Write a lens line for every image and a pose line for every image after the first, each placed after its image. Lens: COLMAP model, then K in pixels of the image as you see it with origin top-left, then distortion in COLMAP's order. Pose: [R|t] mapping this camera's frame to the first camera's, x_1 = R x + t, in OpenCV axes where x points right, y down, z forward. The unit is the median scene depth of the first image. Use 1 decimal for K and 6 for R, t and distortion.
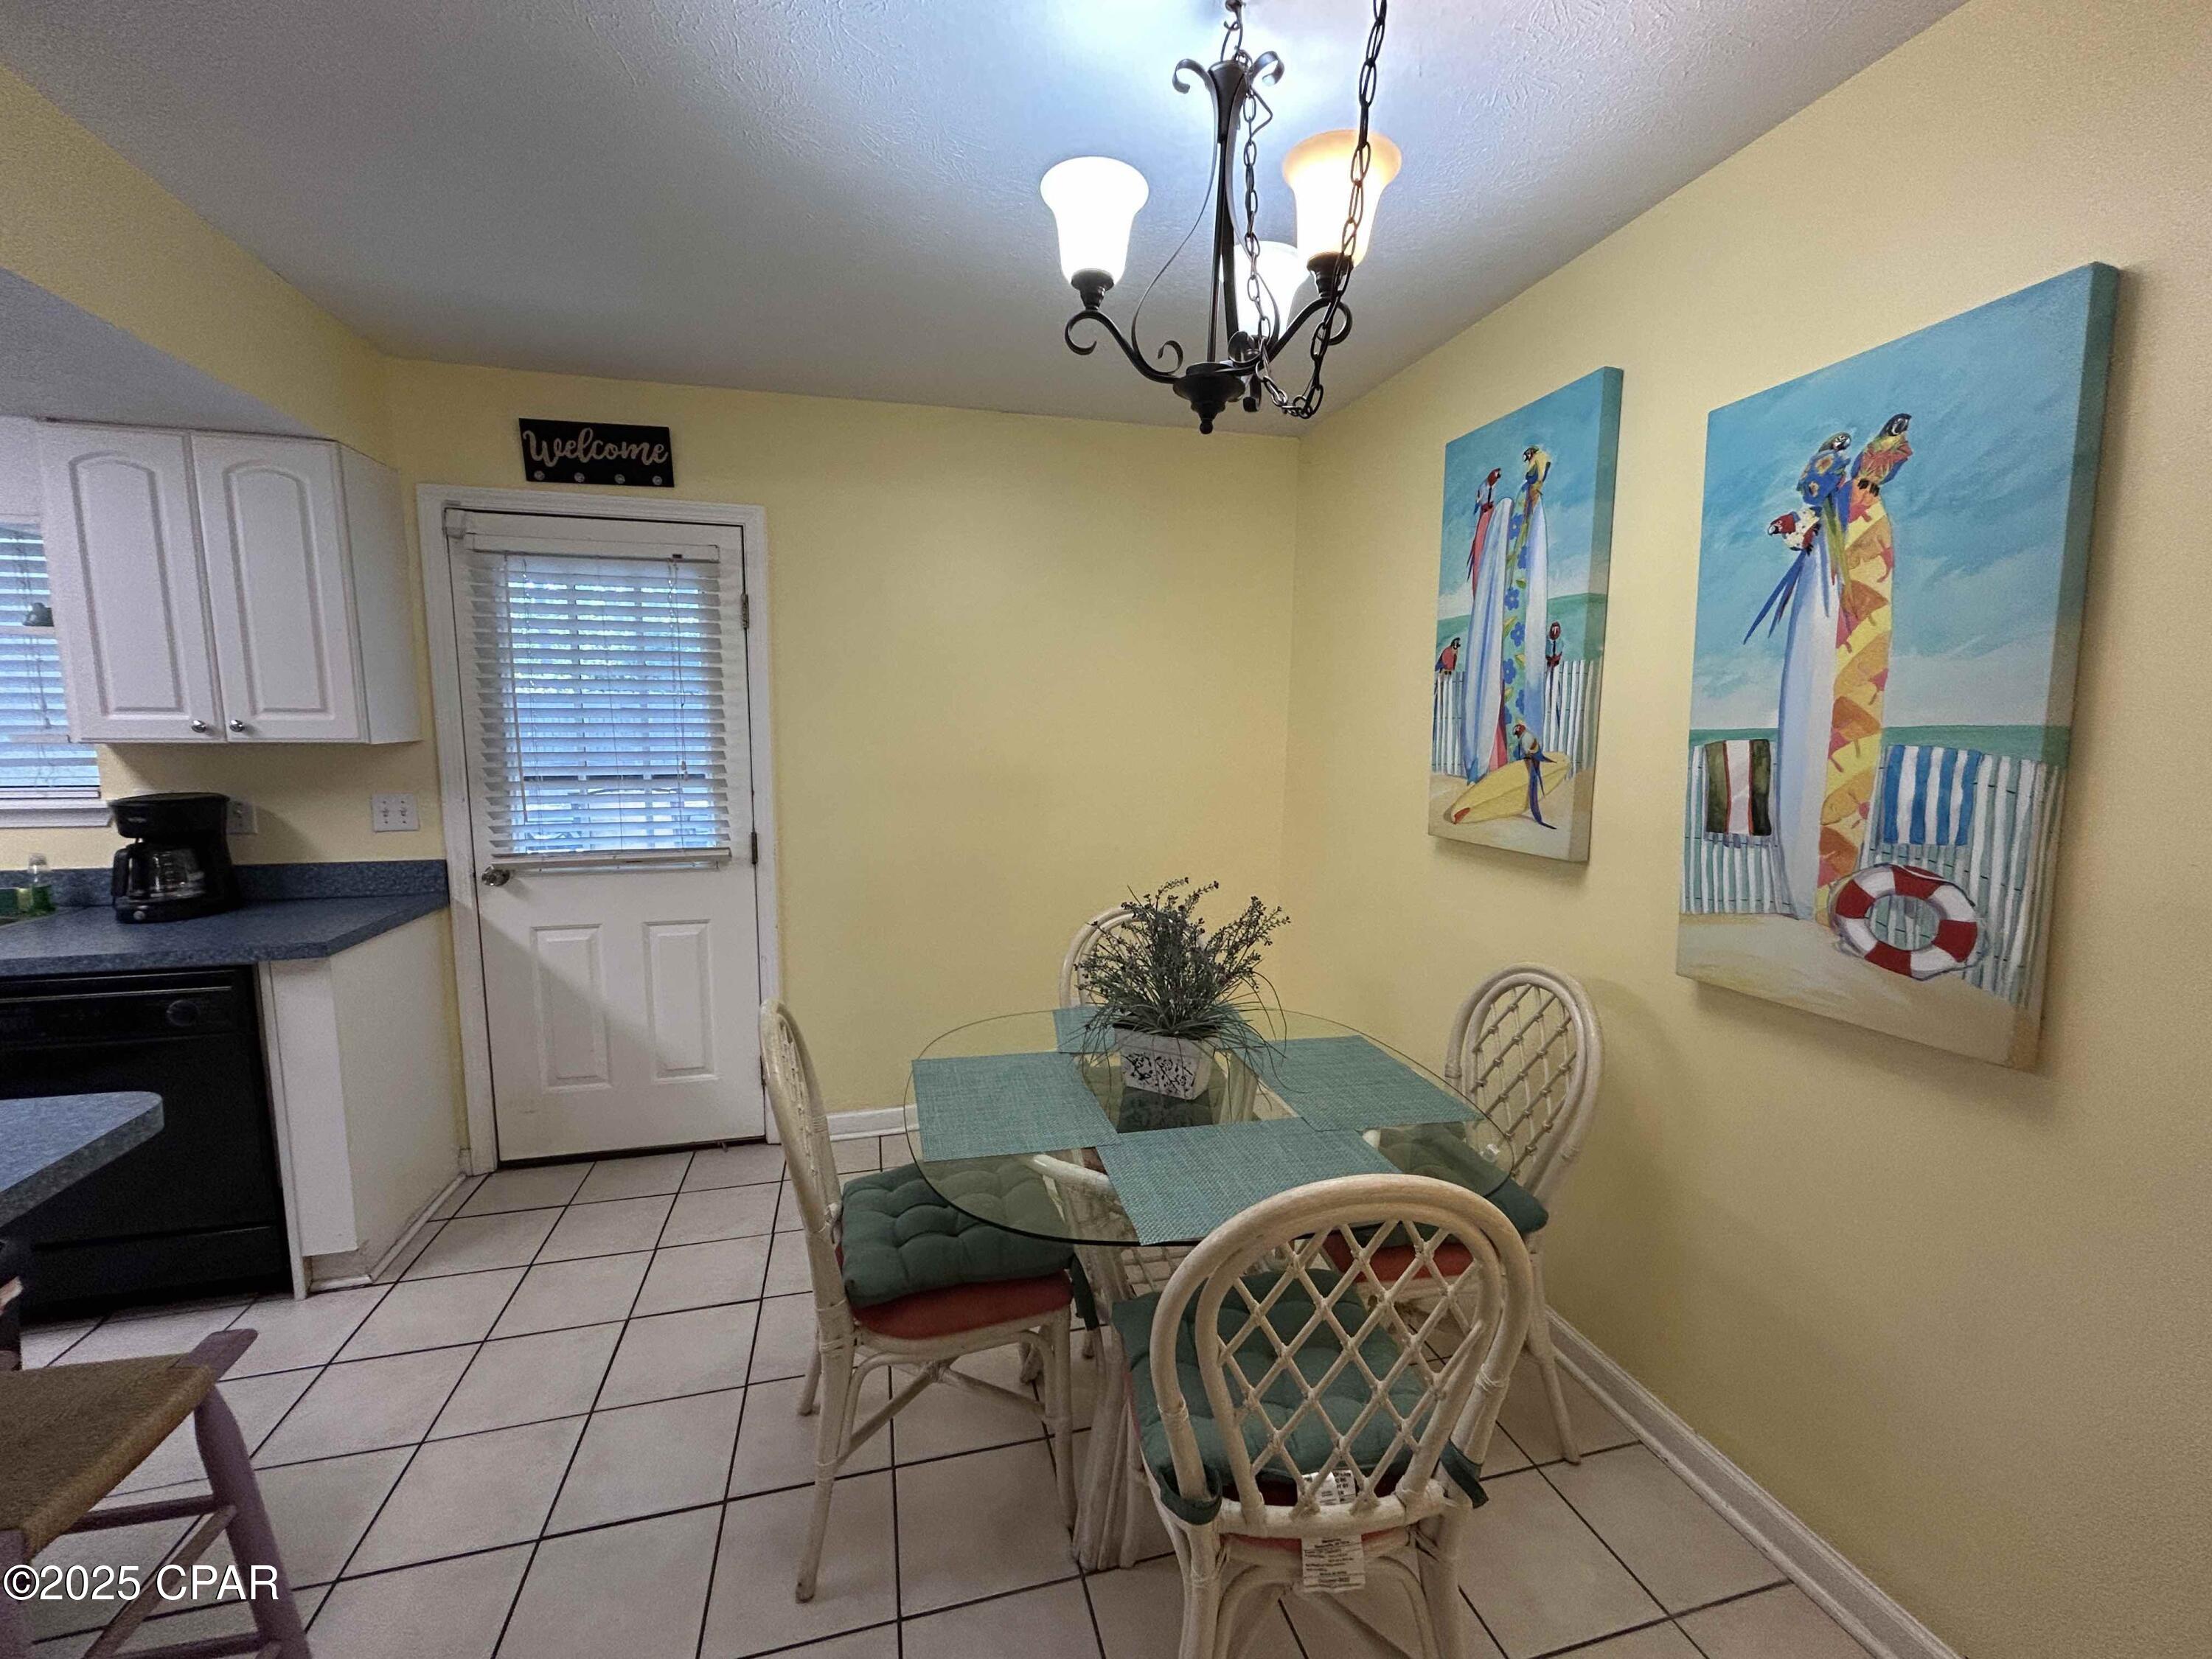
lens RADIAL K [[902.9, 0, 1104.0], [0, 902.9, 829.2], [0, 0, 1]] dist [-0.000308, 0.000153]
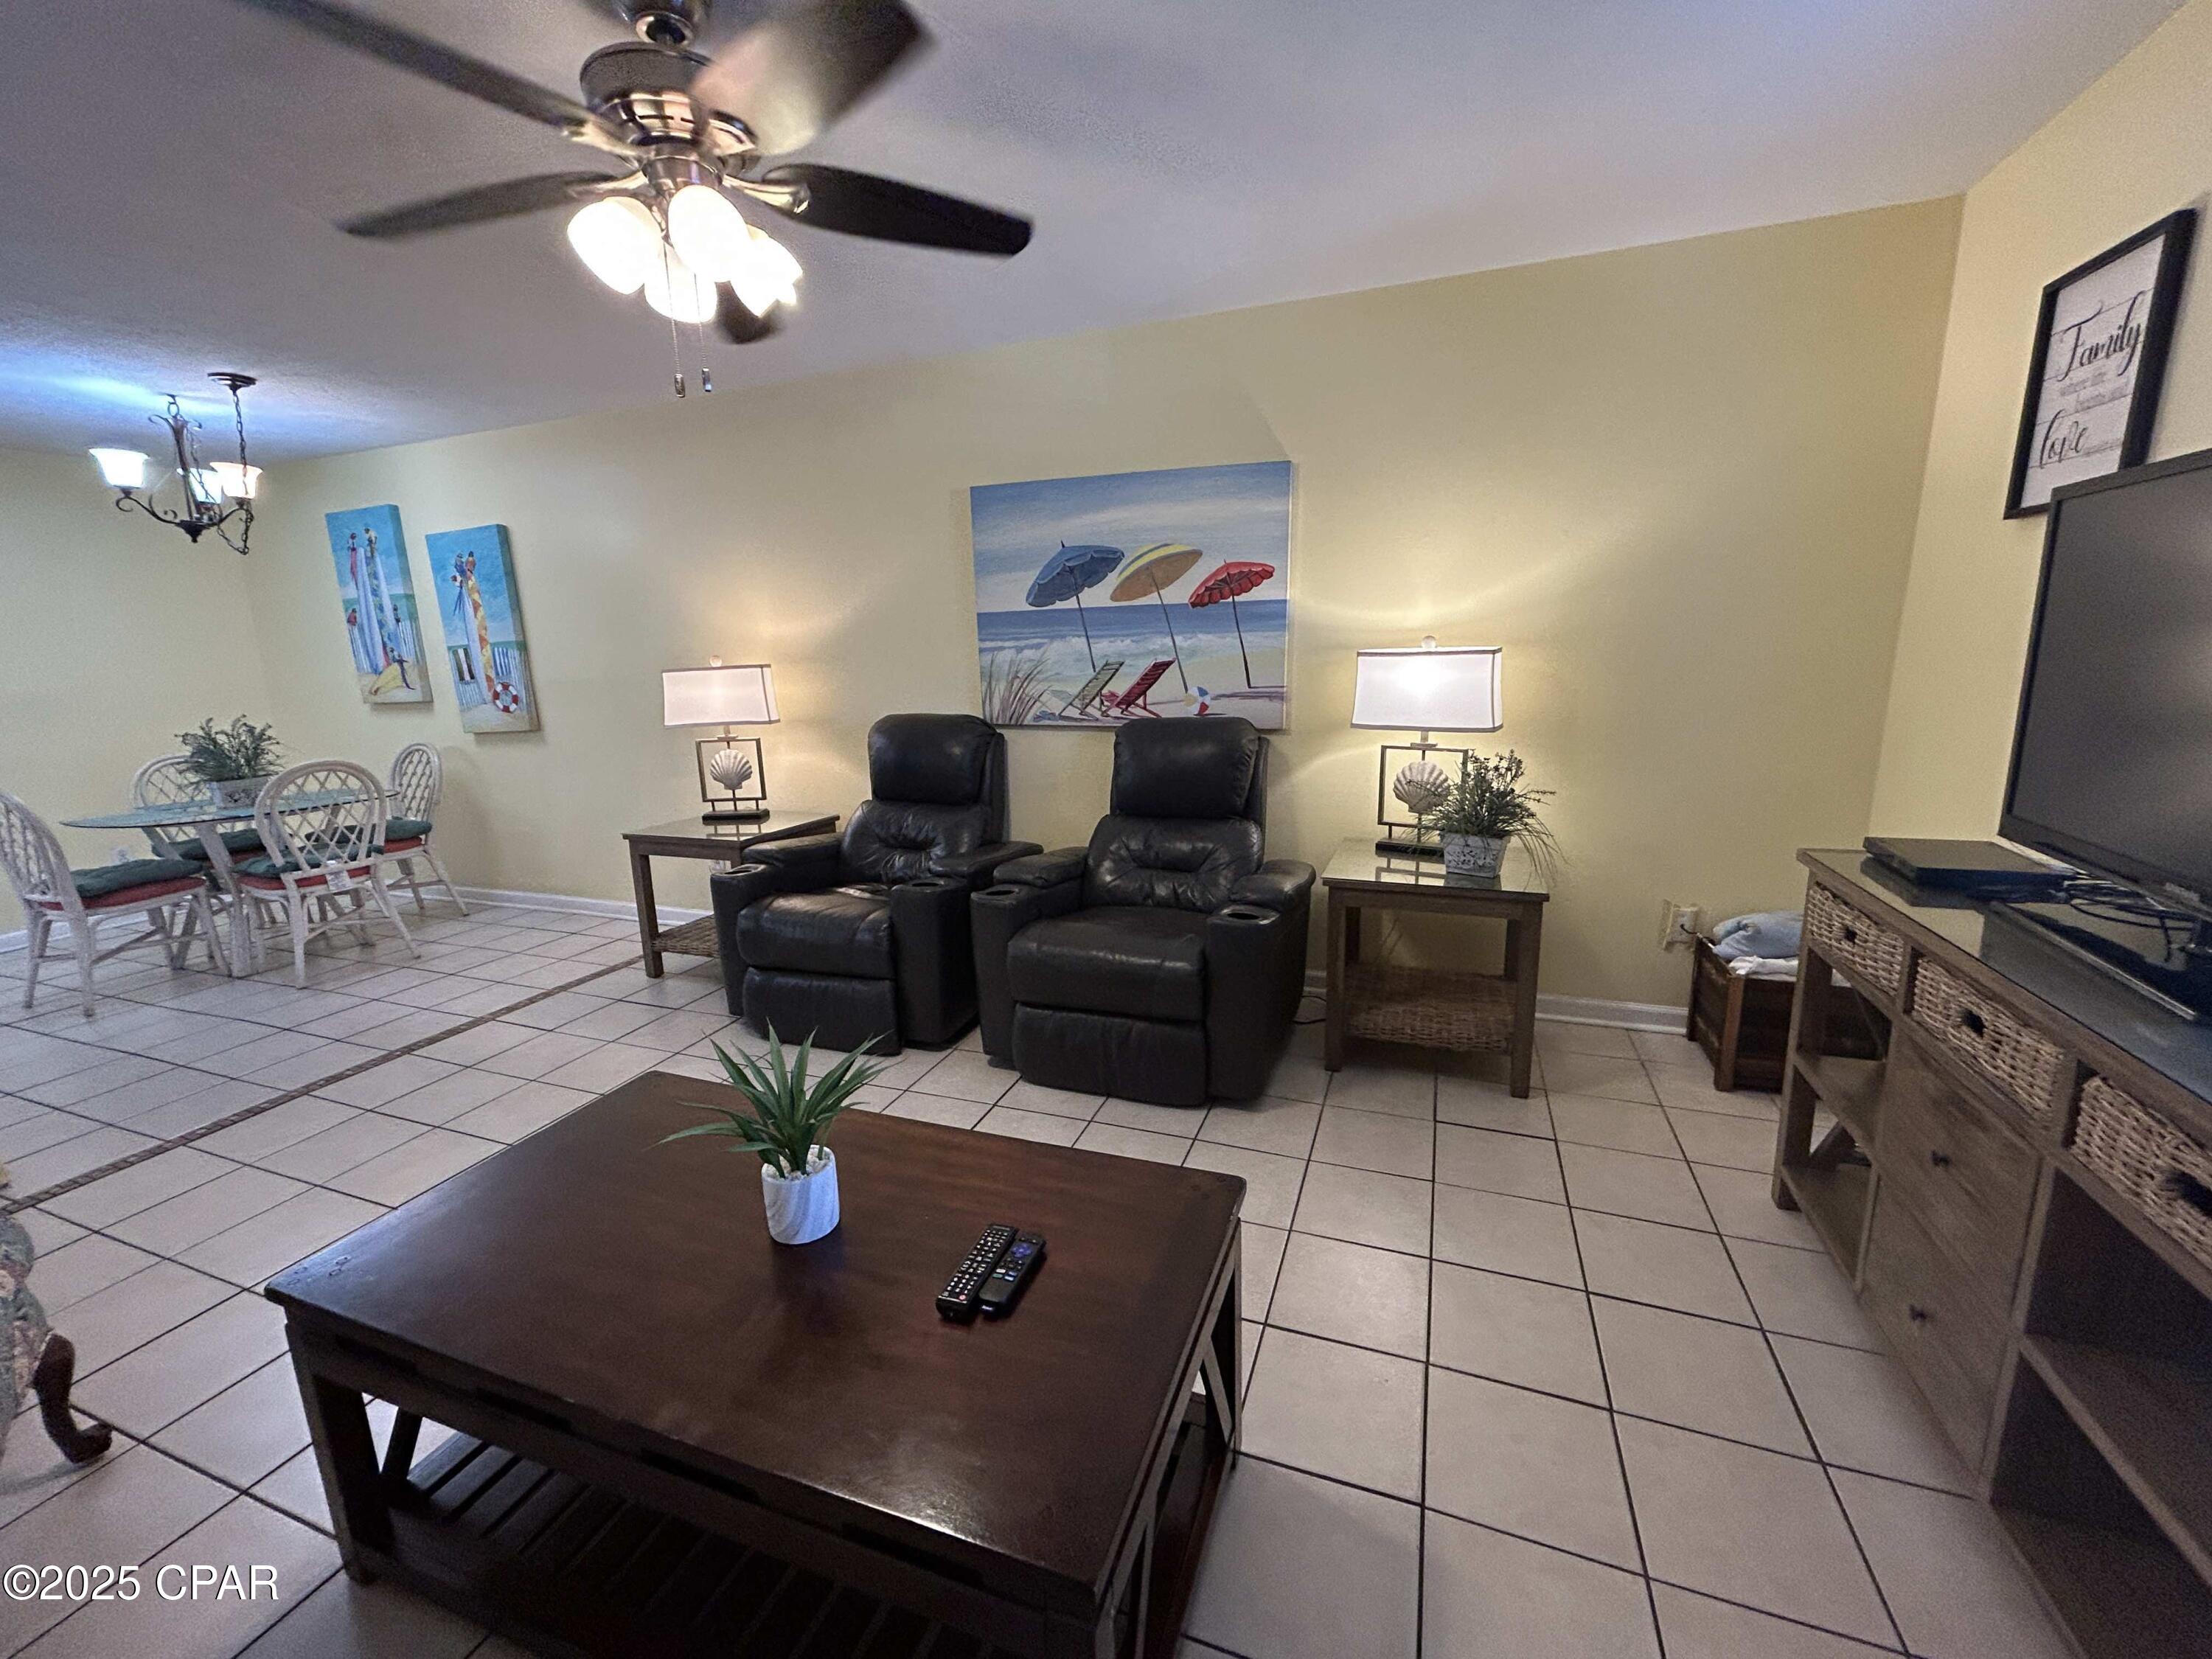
lens RADIAL K [[902.9, 0, 1112.7], [0, 902.9, 831.2], [0, 0, 1]] dist [-0.000308, 0.000153]
pose [[0.580207, -0.187845, 0.792511, -0.126378], [0.132582, 0.981845, 0.135657, 0.089299], [-0.803605, 0.026363, 0.594578, -0.595208]]
